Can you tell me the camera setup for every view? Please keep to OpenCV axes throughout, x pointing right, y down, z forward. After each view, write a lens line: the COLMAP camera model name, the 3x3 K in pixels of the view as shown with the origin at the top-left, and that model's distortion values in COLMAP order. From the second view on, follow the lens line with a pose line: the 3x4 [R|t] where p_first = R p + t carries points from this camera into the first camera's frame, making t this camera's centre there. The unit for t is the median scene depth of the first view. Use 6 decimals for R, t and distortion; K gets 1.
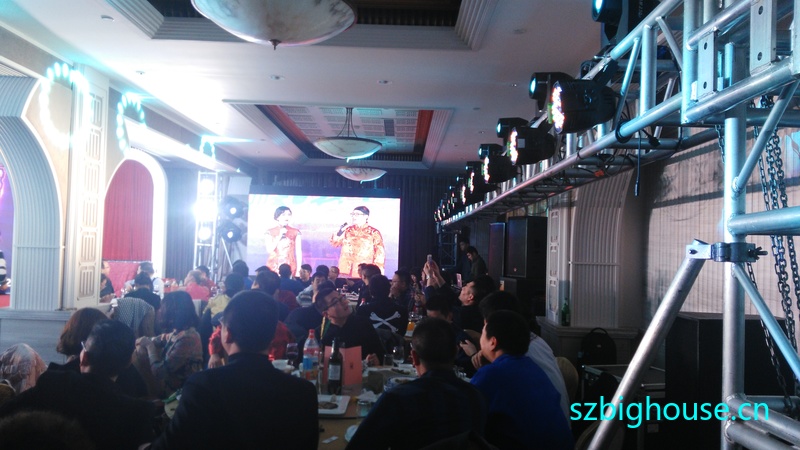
lens RADIAL K [[612.0, 0, 407.7], [0, 612.0, 227.8], [0, 0, 1]] dist [0.061656, -0.127205]
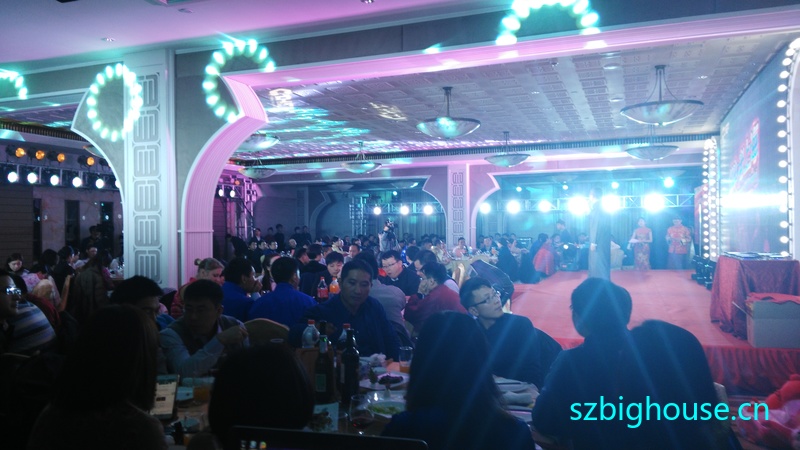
lens RADIAL K [[612.0, 0, 377.8], [0, 612.0, 219.2], [0, 0, 1]] dist [0.061656, -0.127205]
pose [[-0.347525, -0.043203, -0.936675, 0.269784], [0.035928, 0.997591, -0.059342, 0.081674], [0.936982, -0.054276, -0.345136, 1.660910]]
